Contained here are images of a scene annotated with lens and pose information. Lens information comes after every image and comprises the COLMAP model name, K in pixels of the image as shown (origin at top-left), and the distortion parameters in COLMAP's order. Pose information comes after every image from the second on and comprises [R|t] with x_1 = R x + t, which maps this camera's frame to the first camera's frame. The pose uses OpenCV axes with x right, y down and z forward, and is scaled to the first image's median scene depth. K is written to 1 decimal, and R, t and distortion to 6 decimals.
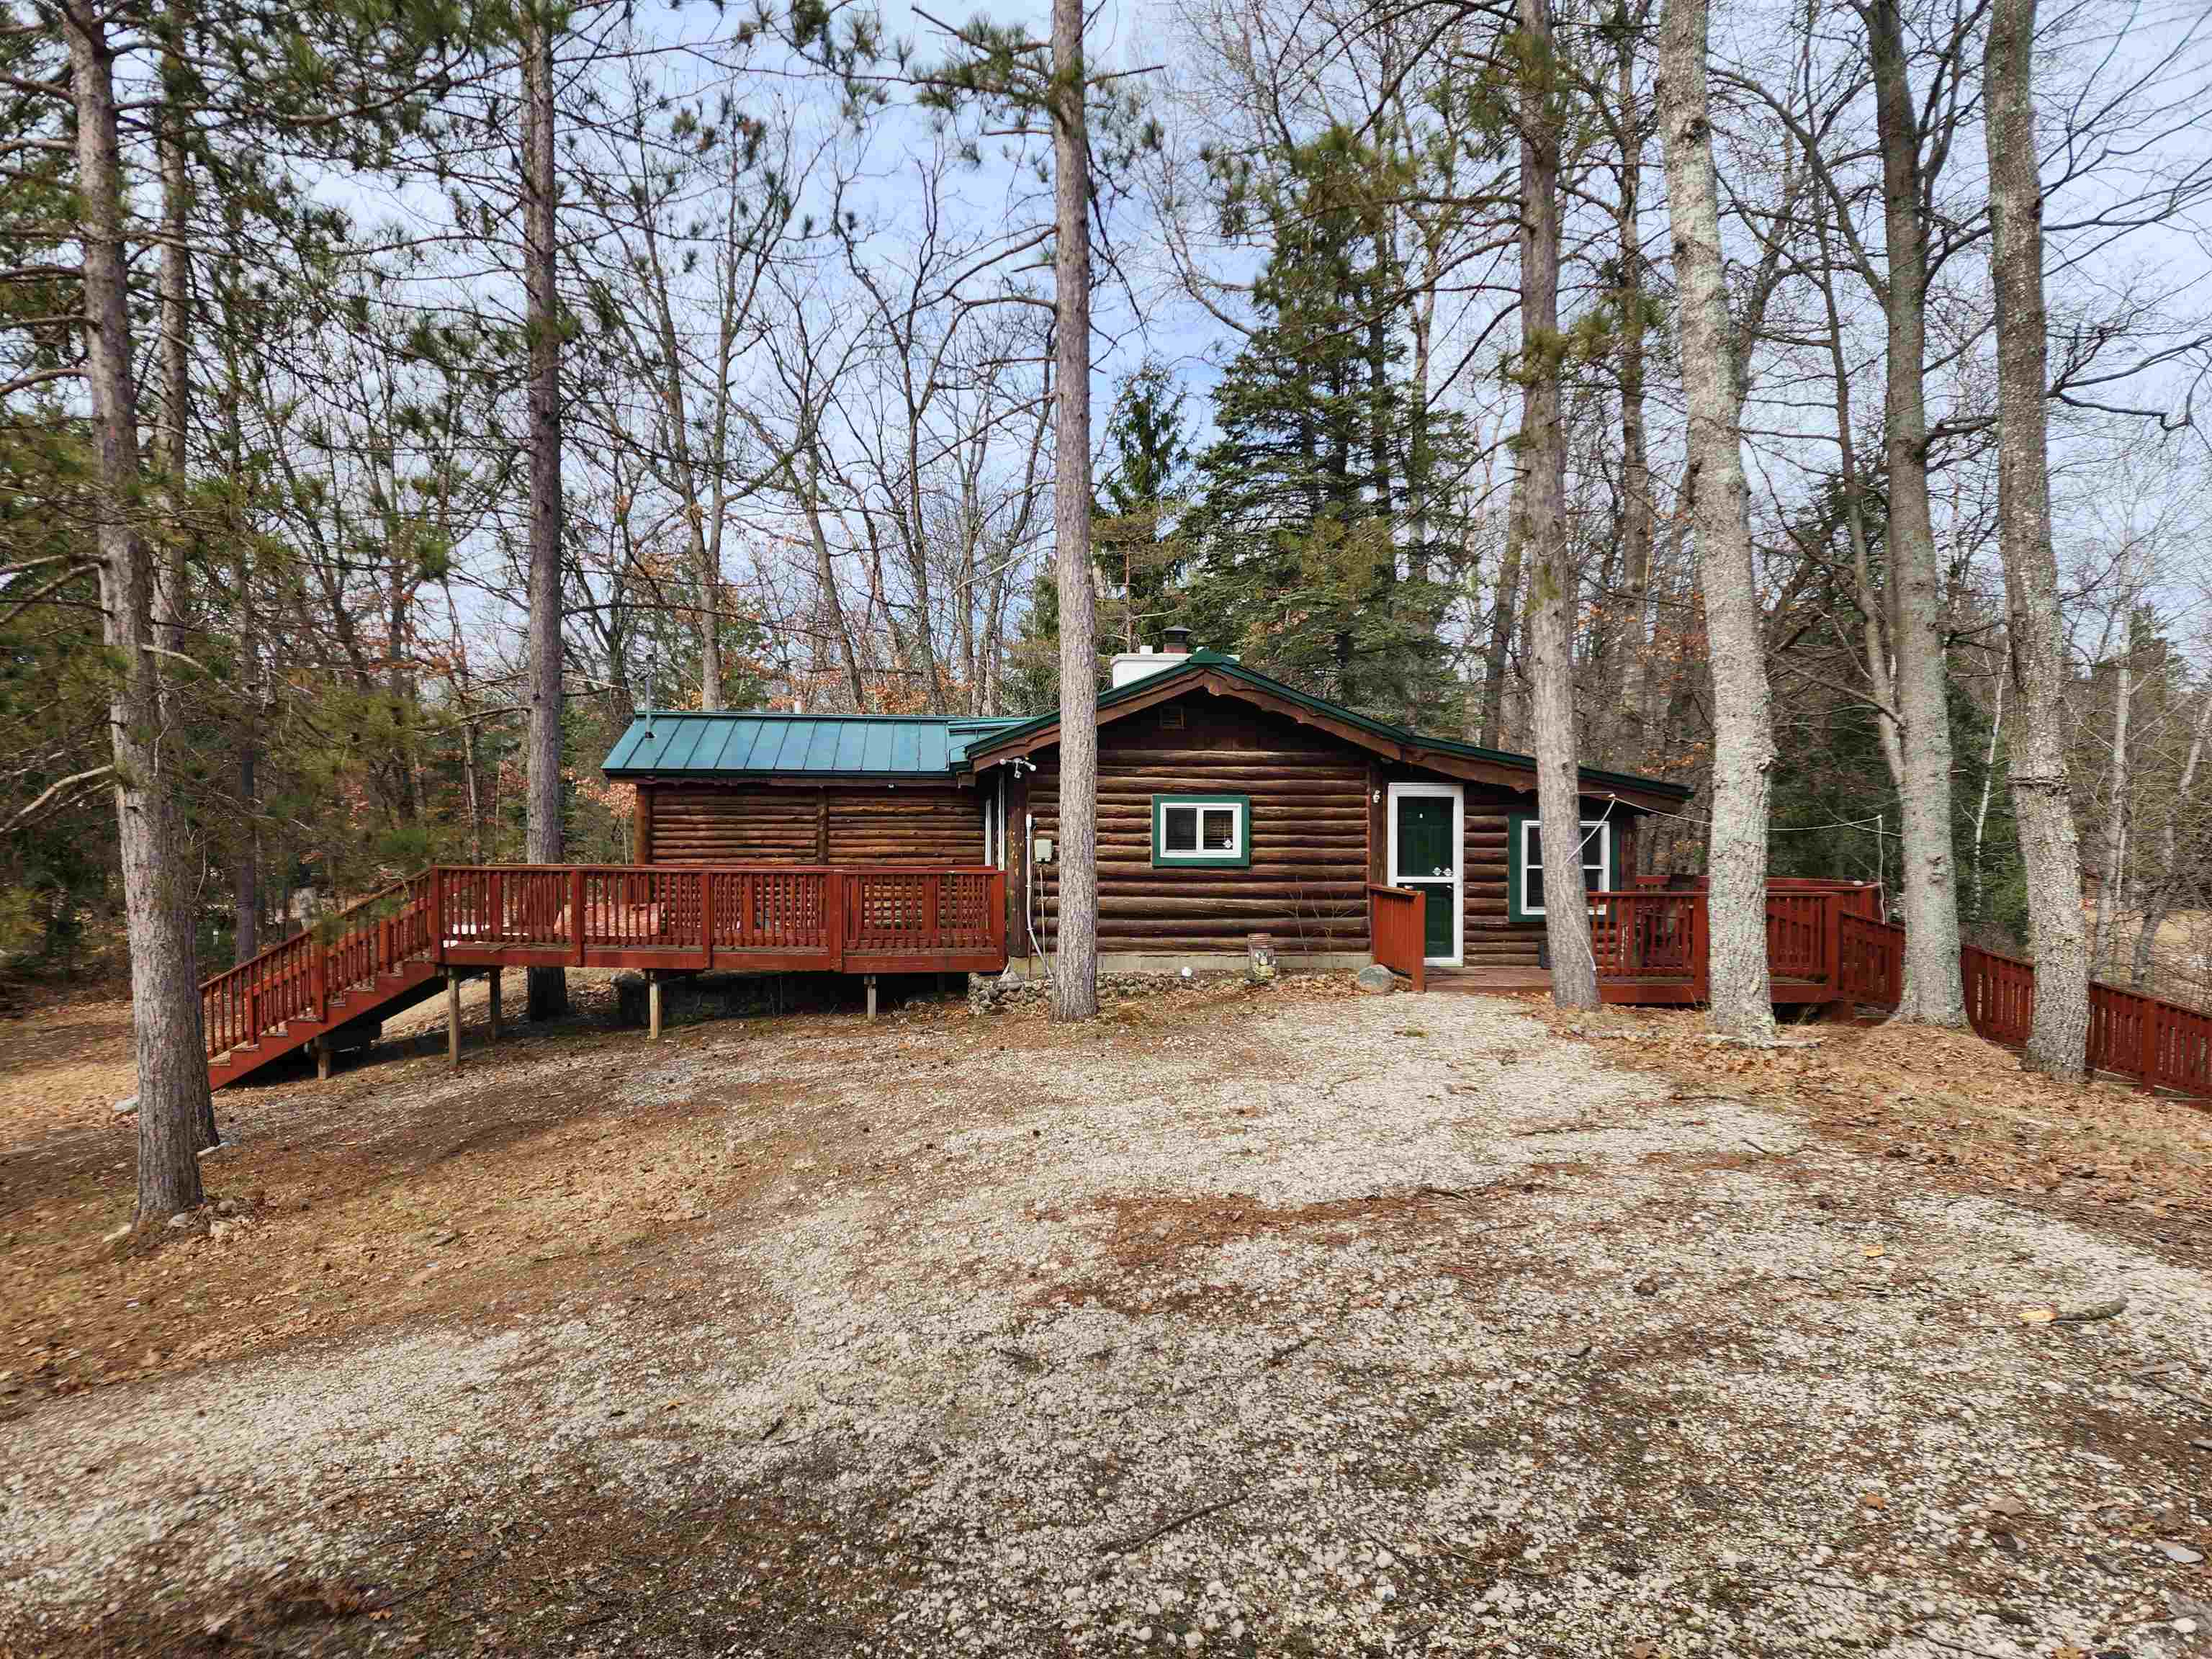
lens RADIAL K [[1466.2, 0, 1076.5], [0, 1466.2, 847.0], [0, 0, 1]] dist [0.078069, -0.066081]
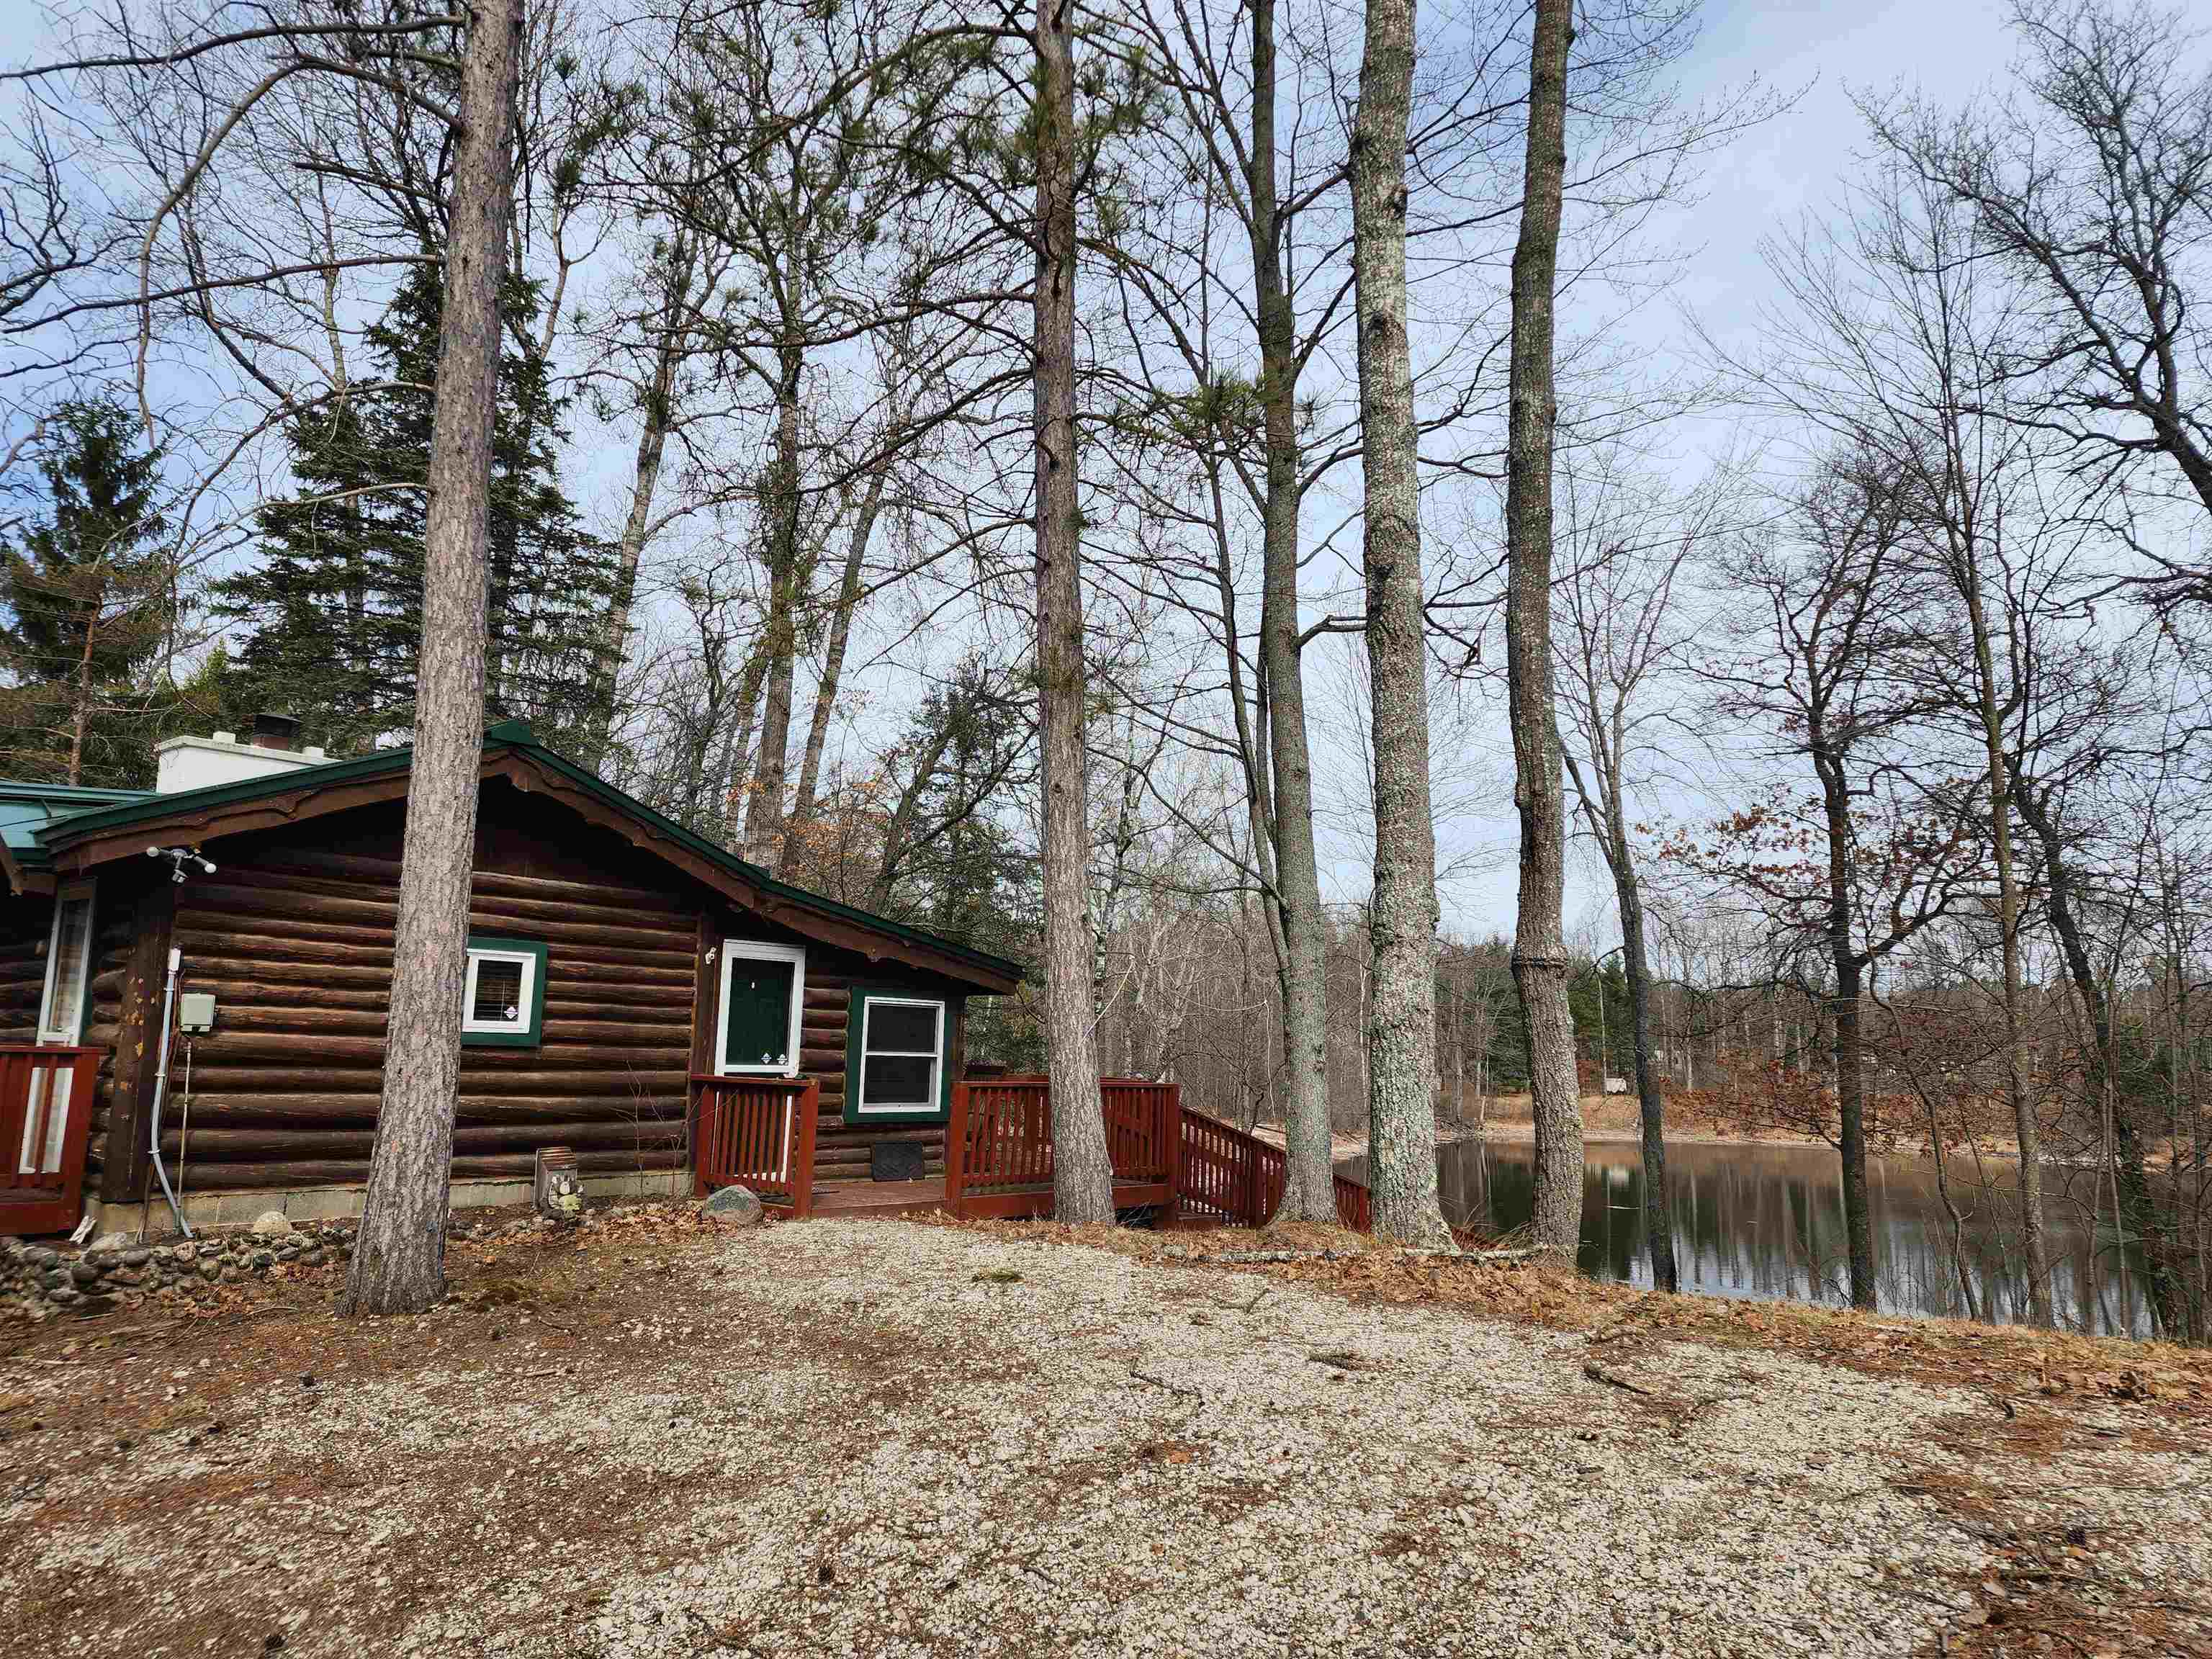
lens RADIAL K [[1466.2, 0, 1092.2], [0, 1466.2, 837.7], [0, 0, 1]] dist [0.078069, -0.066081]
pose [[0.739268, 0.115363, 0.663456, -0.166550], [-0.014689, 0.987745, -0.155383, 0.021409], [-0.673251, 0.105124, 0.731903, 0.327654]]
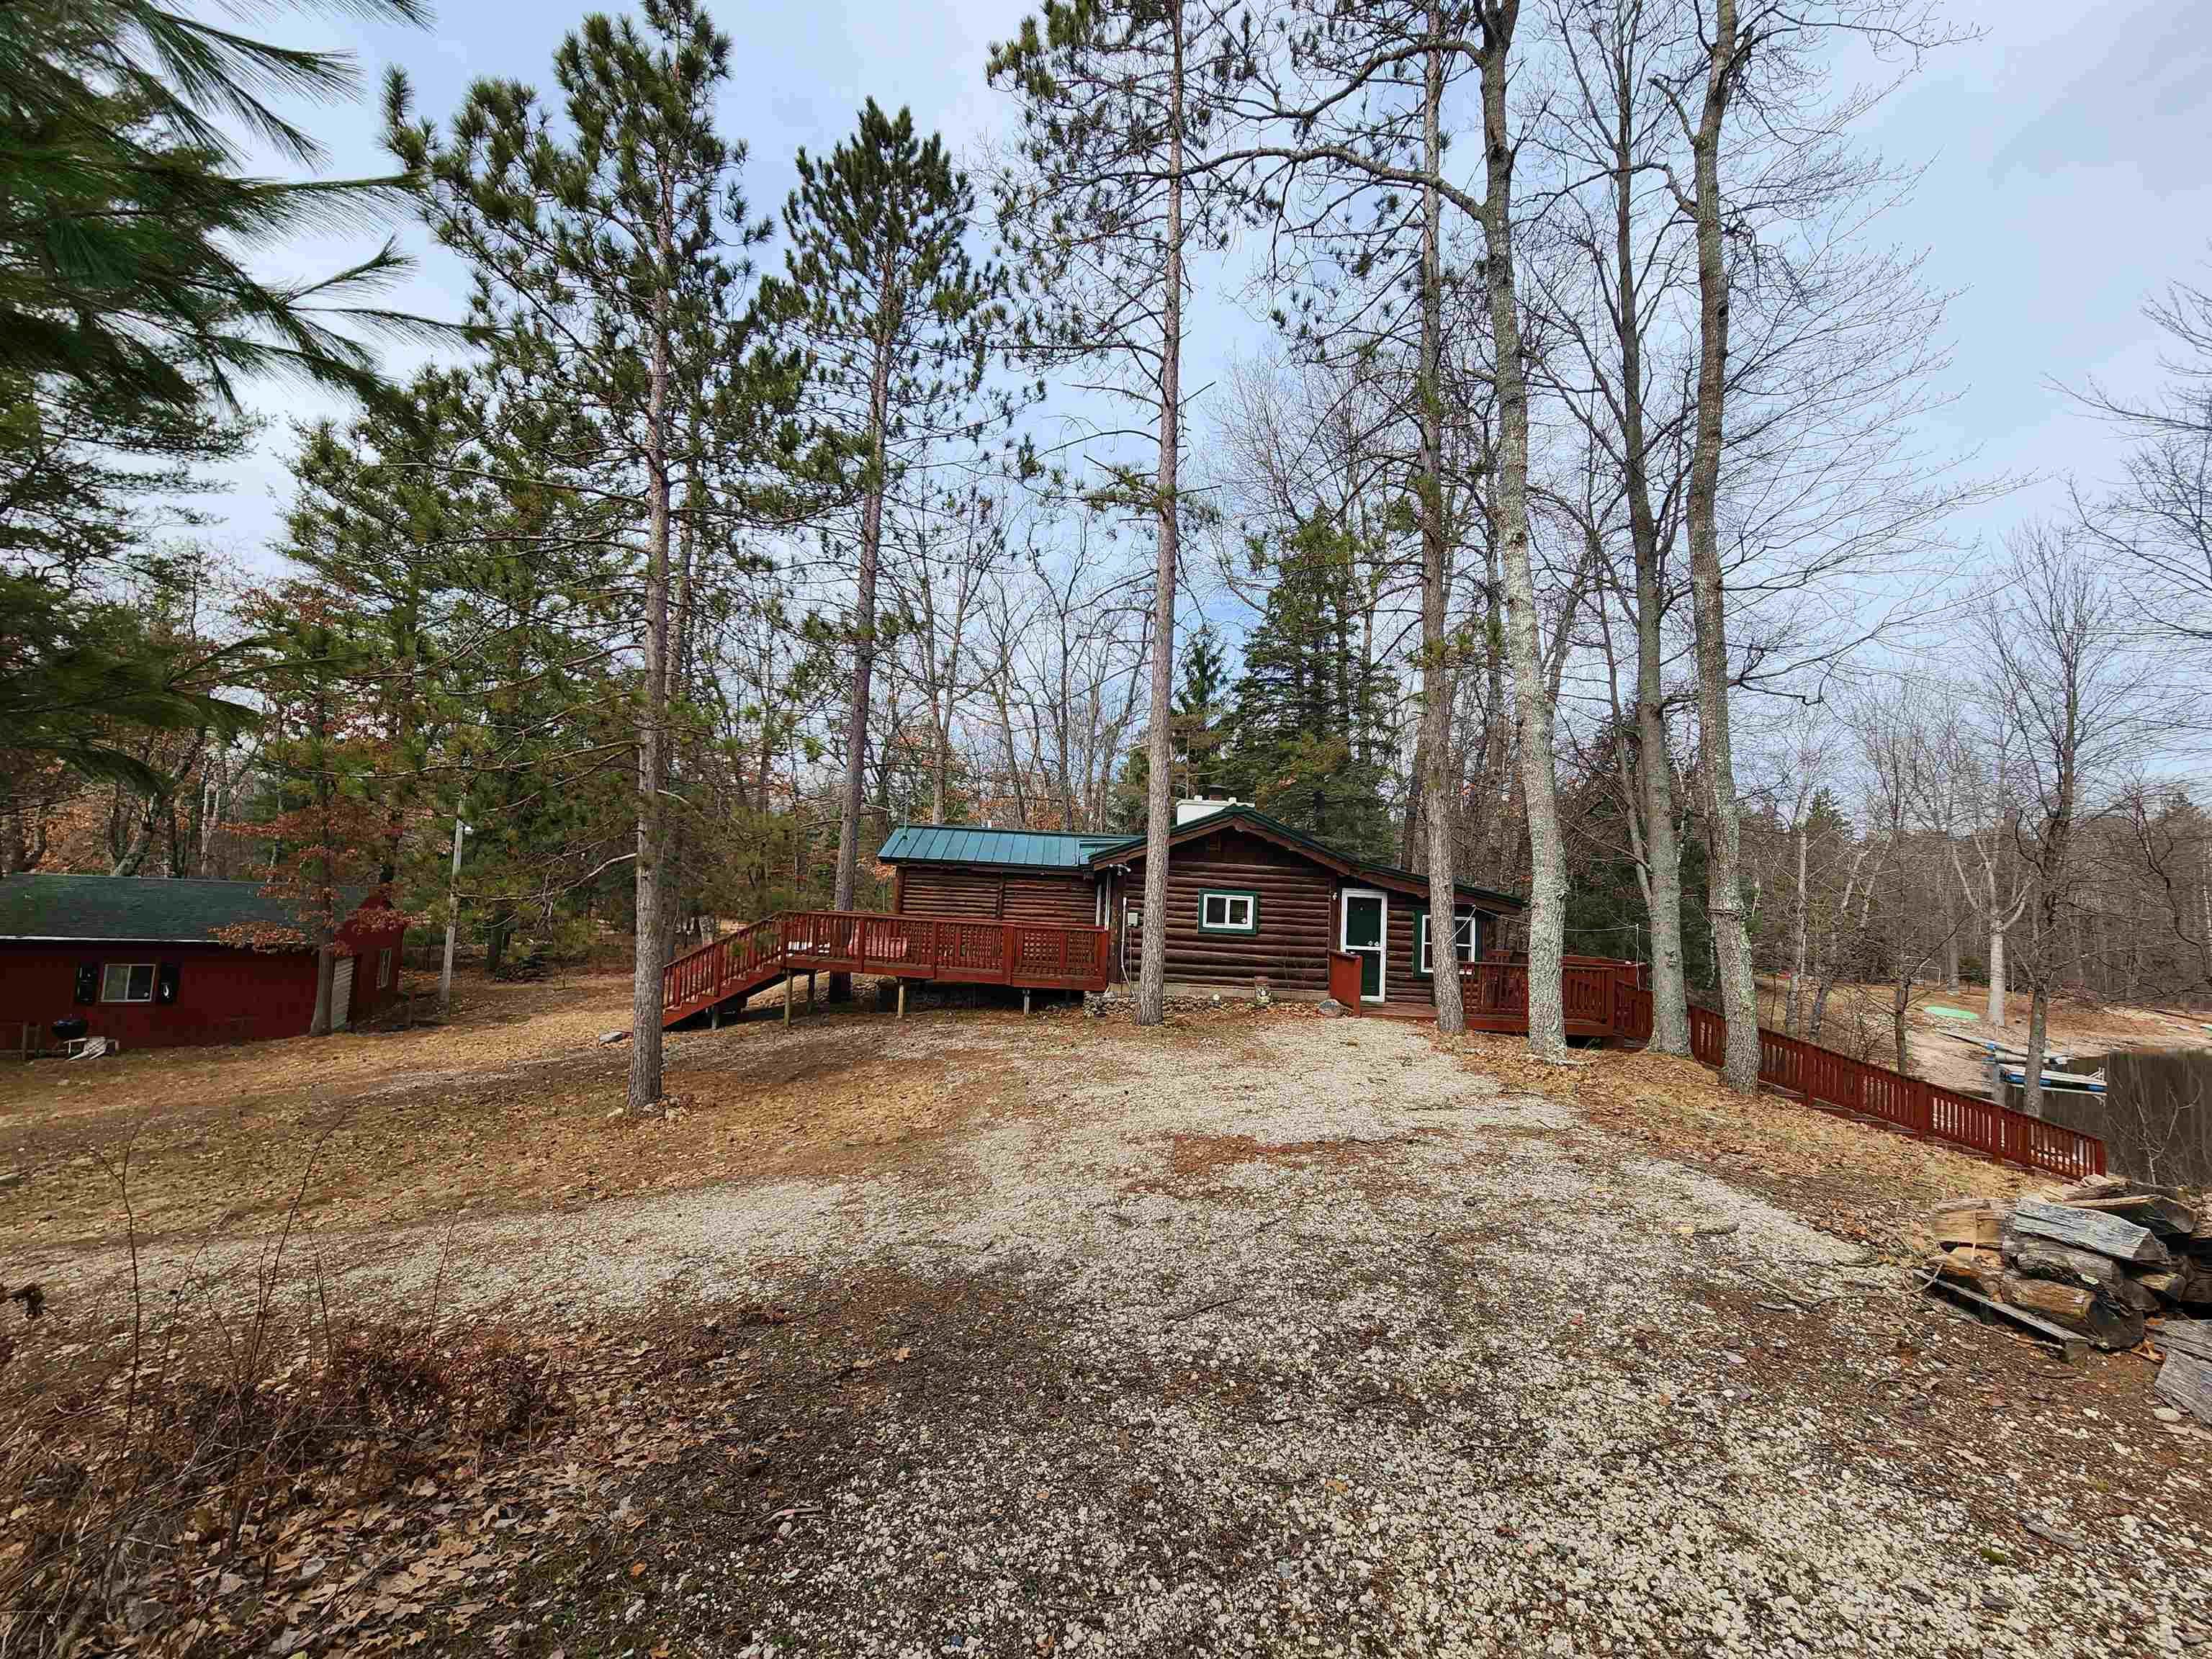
lens RADIAL K [[908.8, 0, 1088.2], [0, 908.8, 819.8], [0, 0, 1]] dist [-0.003274, 0.000422]
pose [[0.996689, 0.042065, -0.069577, -0.006587], [-0.048423, 0.994547, -0.092369, -0.012643], [0.065312, 0.095433, 0.993291, -0.052849]]
